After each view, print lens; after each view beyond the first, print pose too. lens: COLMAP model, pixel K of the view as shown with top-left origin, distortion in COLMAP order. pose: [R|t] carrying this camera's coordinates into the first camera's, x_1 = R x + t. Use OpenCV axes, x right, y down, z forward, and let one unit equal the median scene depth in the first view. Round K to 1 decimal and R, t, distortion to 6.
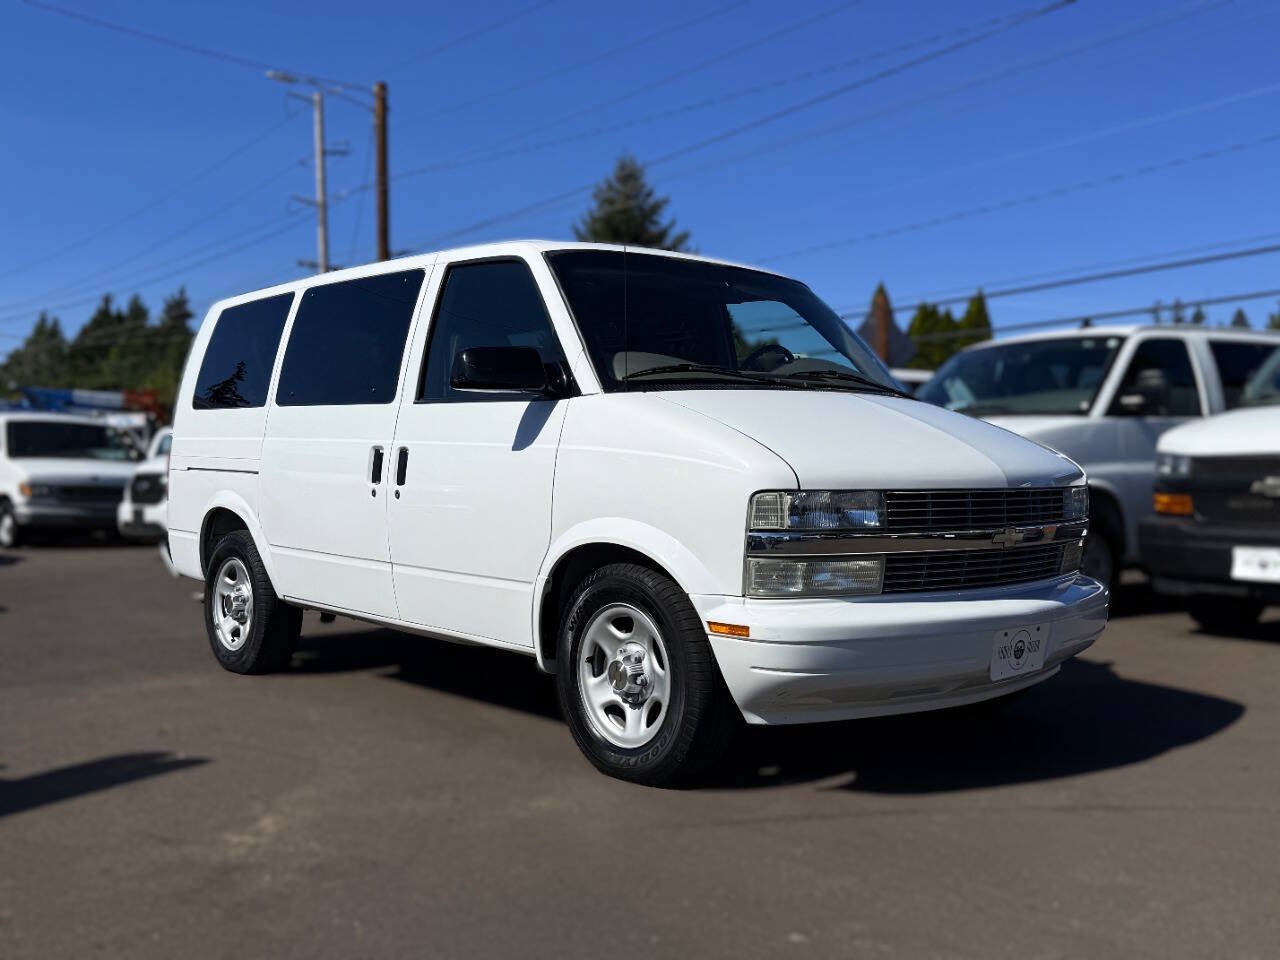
lens RADIAL K [[1358.3, 0, 640.0], [0, 1358.3, 480.0], [0, 0, 1]] dist [0.219585, -0.518687]
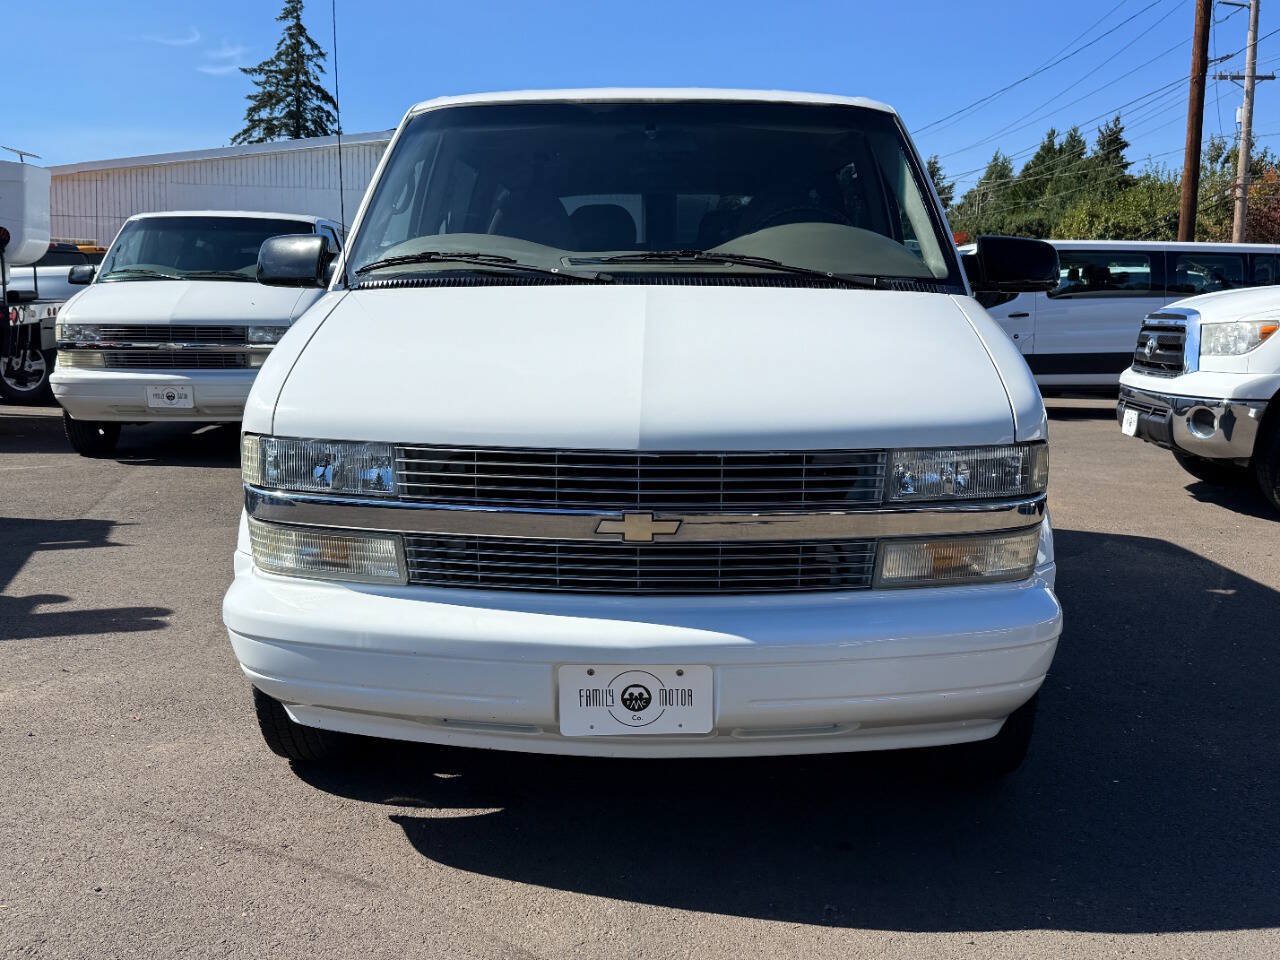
lens RADIAL K [[1358.3, 0, 640.0], [0, 1358.3, 480.0], [0, 0, 1]] dist [0.219585, -0.518687]
pose [[0.688780, 0.101216, -0.717870, 0.690678], [-0.009788, 0.991414, 0.130393, -0.060465], [0.724905, -0.082785, 0.683857, 0.536466]]
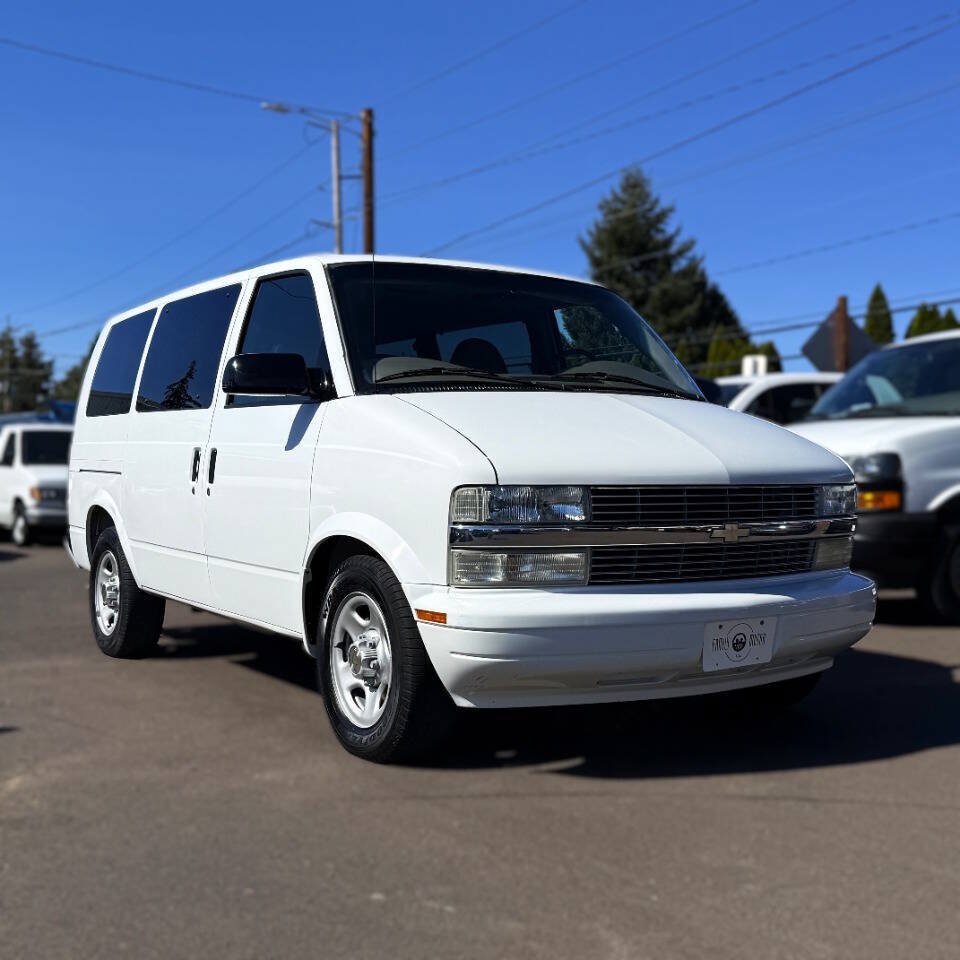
lens RADIAL K [[1331.7, 0, 452.7], [0, 1331.7, 481.2], [0, 0, 1]] dist [0.217447, -0.498147]
pose [[0.986126, -0.000106, -0.165998, 0.218630], [-0.000676, 0.999989, -0.004657, 0.007880], [0.165997, 0.004705, 0.986115, -0.019359]]
